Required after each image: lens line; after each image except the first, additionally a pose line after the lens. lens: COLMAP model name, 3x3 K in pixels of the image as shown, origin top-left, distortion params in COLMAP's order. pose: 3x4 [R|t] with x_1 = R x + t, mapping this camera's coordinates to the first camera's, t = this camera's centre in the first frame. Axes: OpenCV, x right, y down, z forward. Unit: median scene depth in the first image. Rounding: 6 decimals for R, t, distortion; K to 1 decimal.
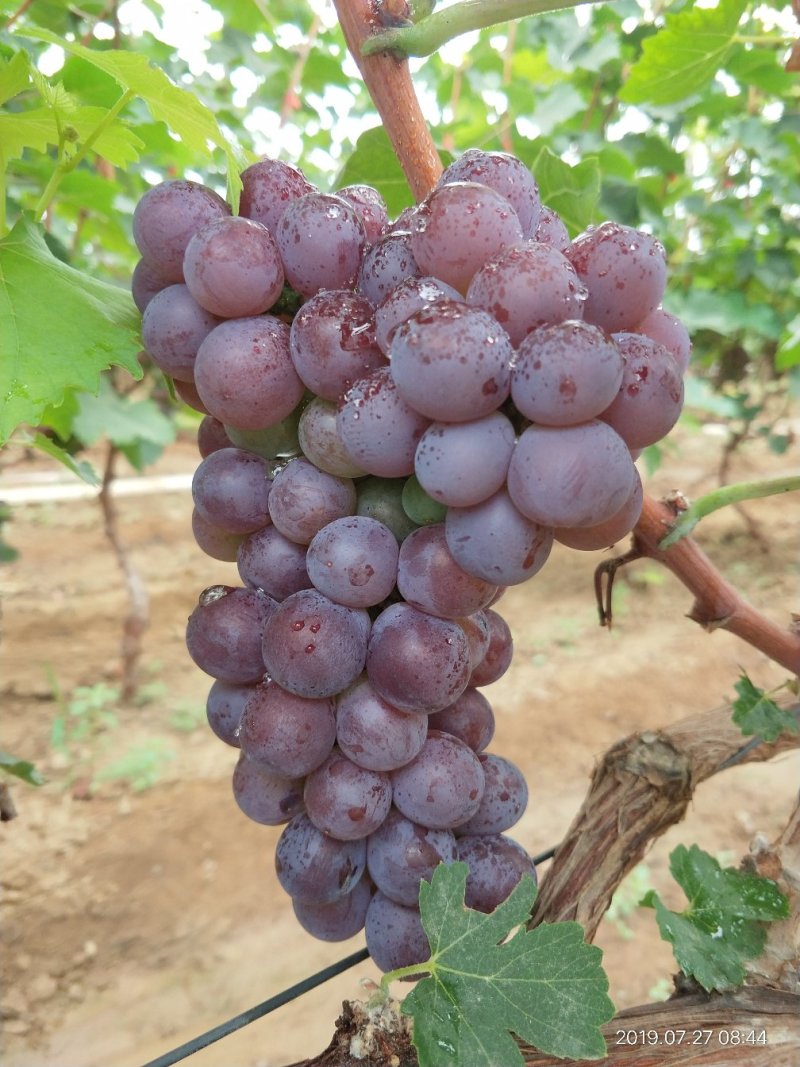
lens RADIAL K [[804.7, 0, 400.0], [0, 804.7, 533.5], [0, 0, 1]] dist [-0.004233, -0.125369]
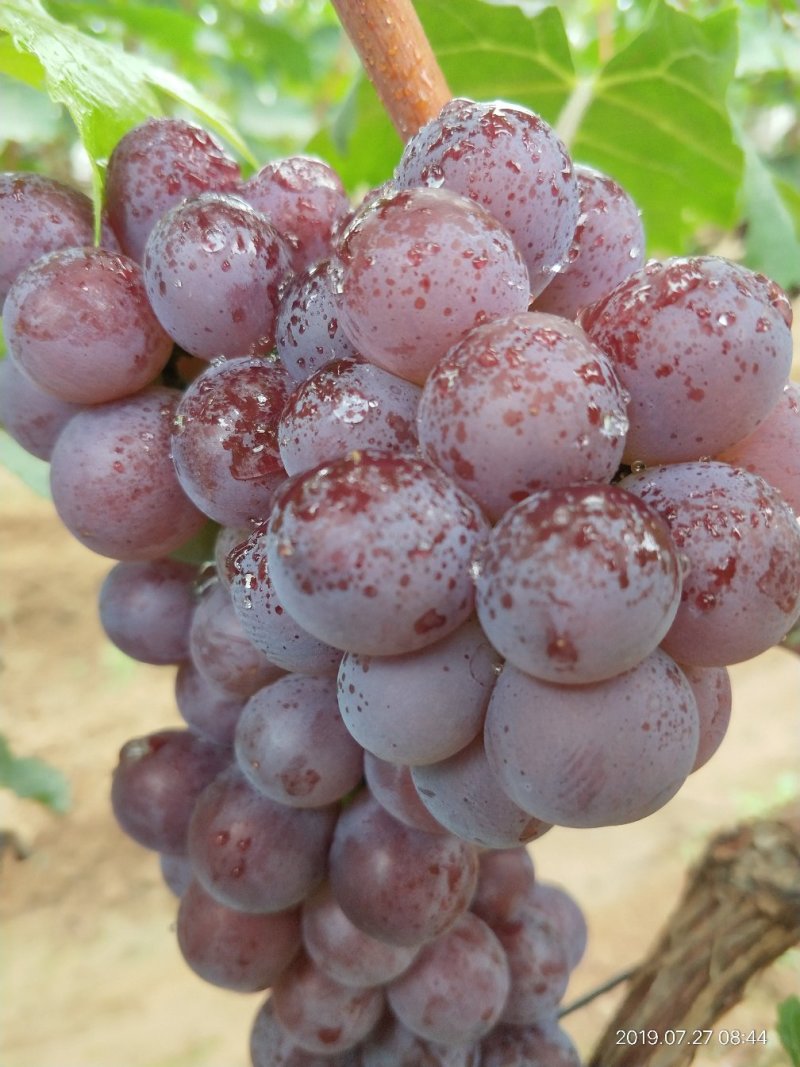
lens RADIAL K [[862.6, 0, 404.8], [0, 862.6, 562.5], [0, 0, 1]] dist [-0.071927, 0.057254]
pose [[0.988613, 0.010992, -0.150079, 0.162692], [0.016700, 0.983155, 0.182012, -0.293158], [0.149551, -0.182445, 0.971776, 0.379955]]
